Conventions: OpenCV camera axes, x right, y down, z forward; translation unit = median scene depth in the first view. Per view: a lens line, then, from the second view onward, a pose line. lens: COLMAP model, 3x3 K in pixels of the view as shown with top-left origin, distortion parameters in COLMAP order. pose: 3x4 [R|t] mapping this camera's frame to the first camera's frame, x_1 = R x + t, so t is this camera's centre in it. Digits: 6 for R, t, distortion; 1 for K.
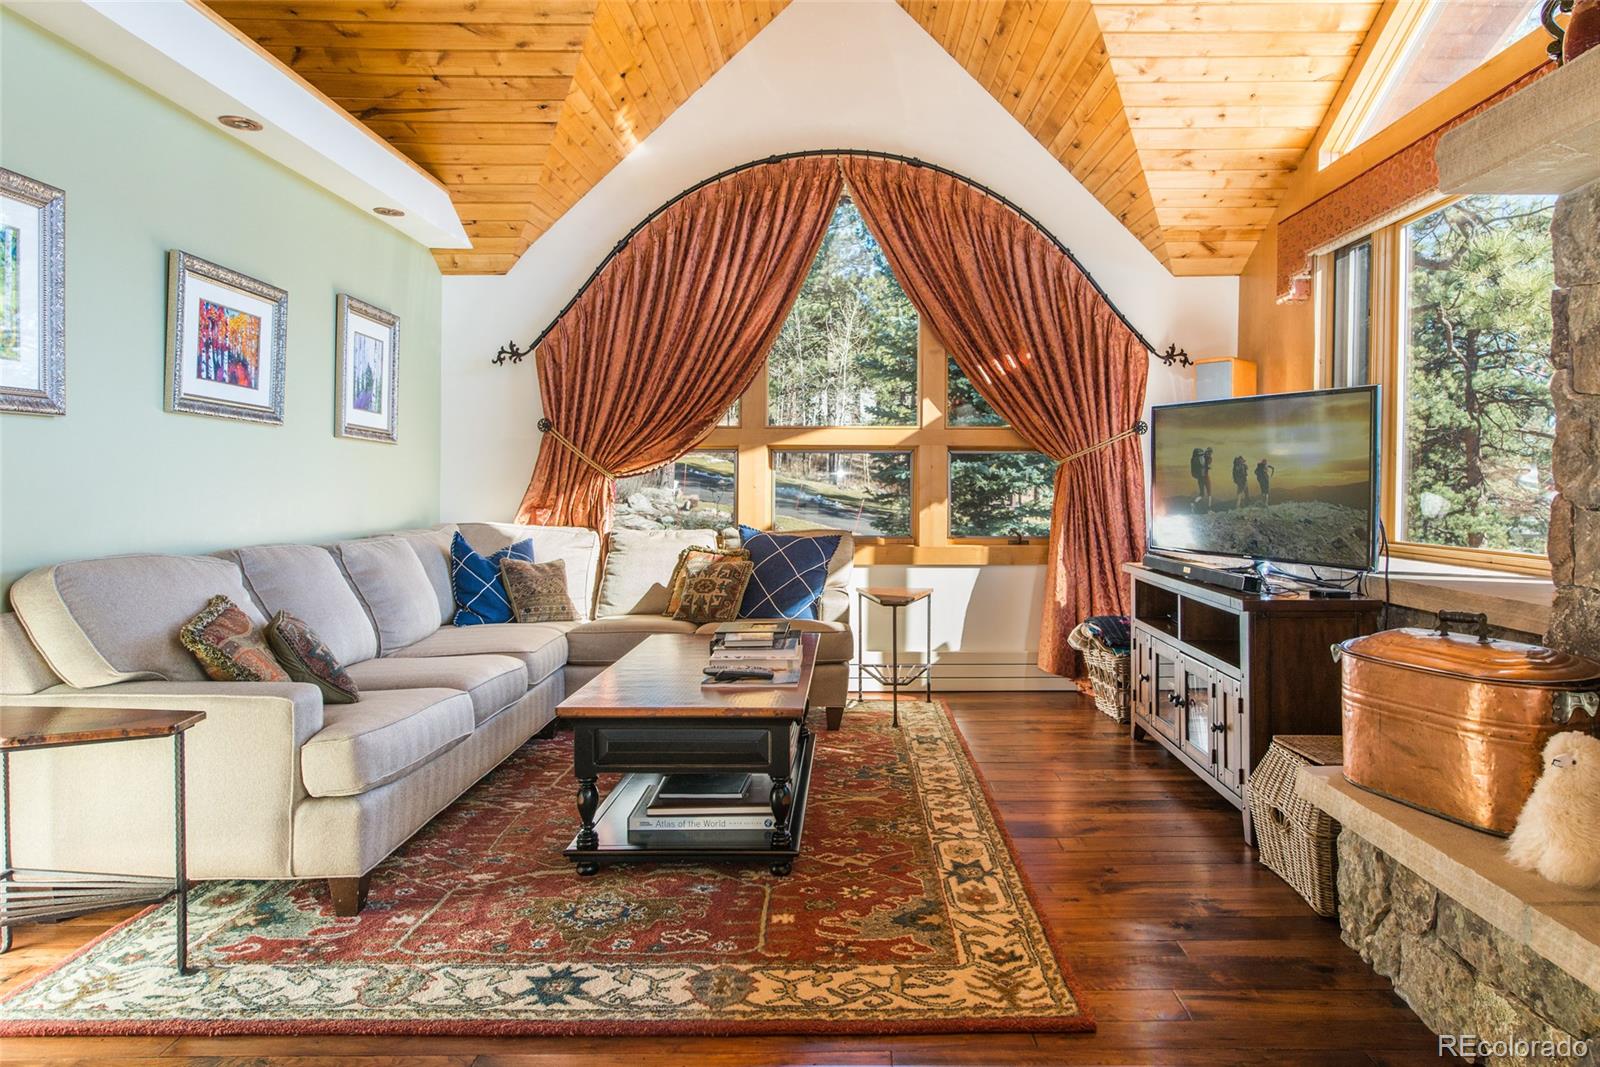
lens RADIAL K [[989.0, 0, 801.7], [0, 989.0, 499.8], [0, 0, 1]] dist [0.036143, -0.049448]
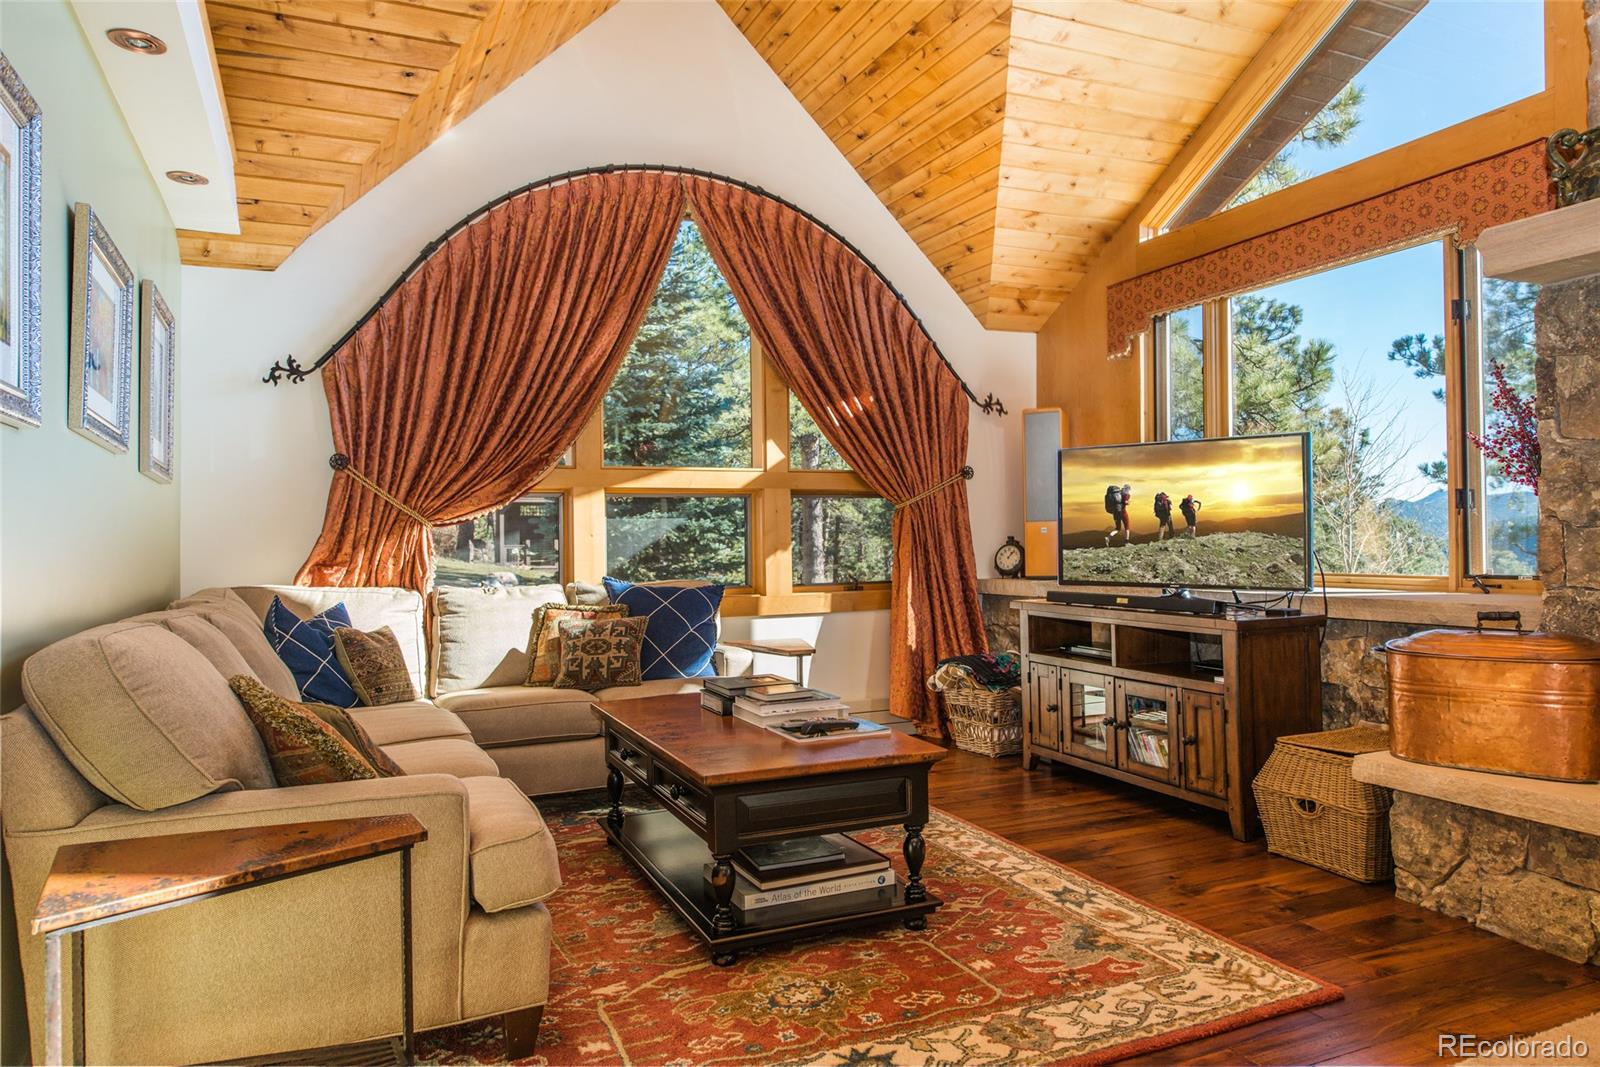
lens RADIAL K [[1077.8, 0, 827.3], [0, 1077.8, 529.3], [0, 0, 1]] dist [0.023404, -0.021697]
pose [[0.910994, -0.012161, 0.412241, -0.272611], [0.023291, 0.999487, -0.021985, 0.008295], [-0.411762, 0.029630, 0.910809, 0.042868]]
